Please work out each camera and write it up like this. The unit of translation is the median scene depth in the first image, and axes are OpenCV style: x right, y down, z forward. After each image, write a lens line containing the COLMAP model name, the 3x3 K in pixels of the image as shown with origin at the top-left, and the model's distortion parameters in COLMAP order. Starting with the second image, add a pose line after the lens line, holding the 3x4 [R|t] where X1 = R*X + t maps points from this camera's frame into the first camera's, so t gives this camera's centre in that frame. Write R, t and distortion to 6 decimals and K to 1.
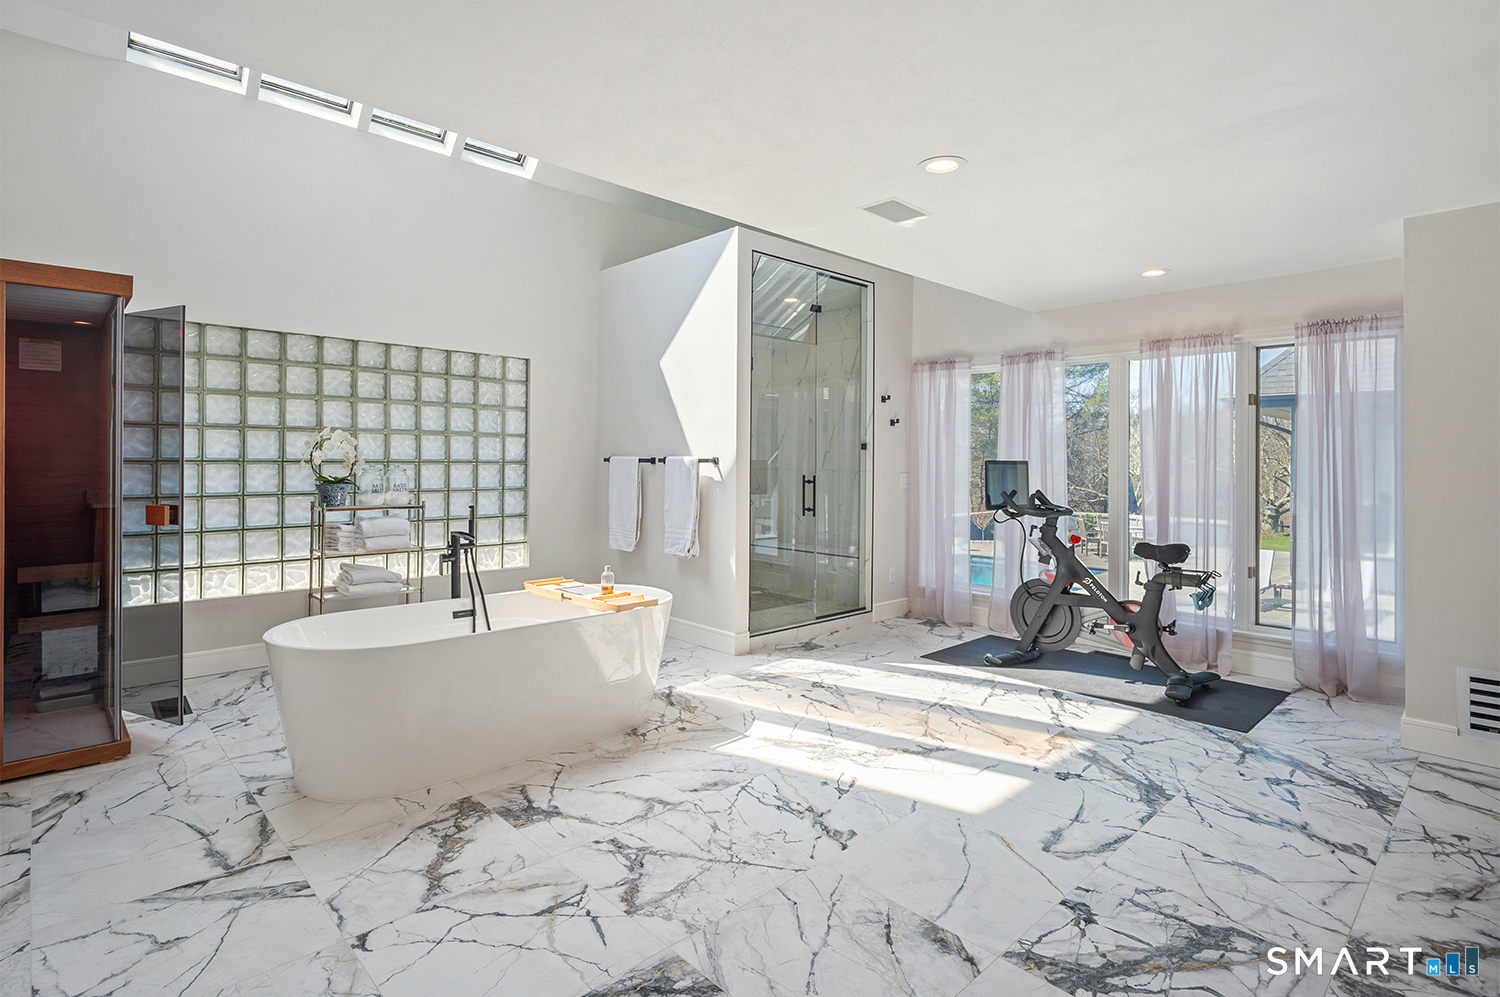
lens RADIAL K [[743.0, 0, 741.5], [0, 743.0, 461.8], [0, 0, 1]] dist [0.003470, -0.000938]
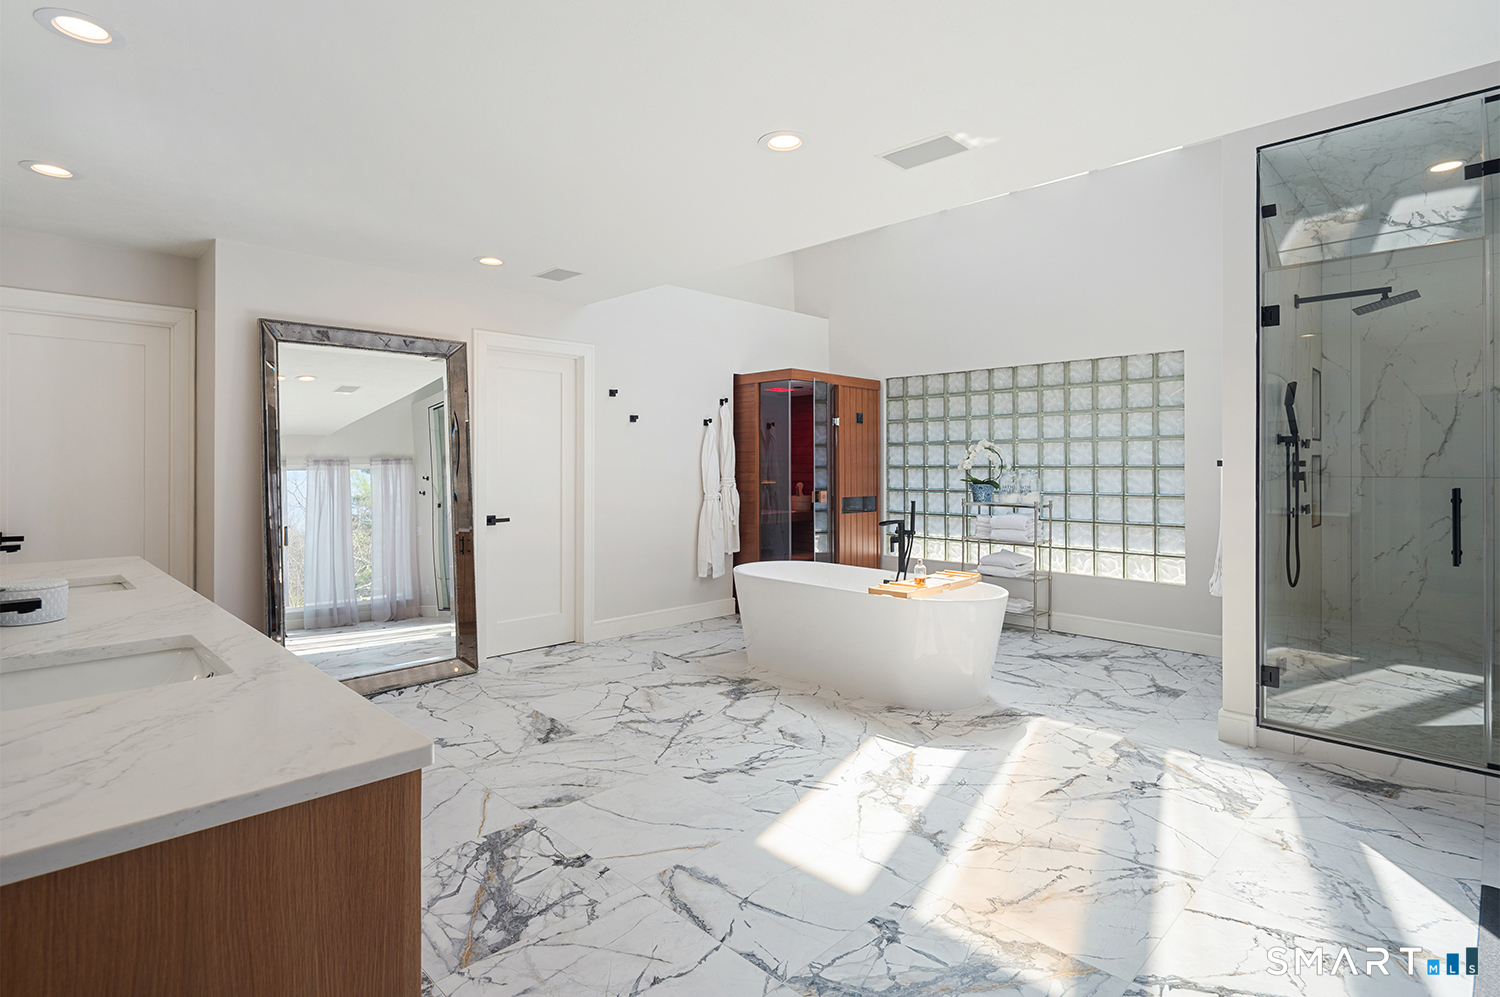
lens RADIAL K [[743.0, 0, 741.5], [0, 743.0, 461.8], [0, 0, 1]] dist [0.003470, -0.000938]
pose [[0.033488, -0.012489, -0.999361, 1.019498], [-0.003099, 0.999916, -0.012600, 0.012285], [0.999434, 0.003519, 0.033447, 0.781281]]
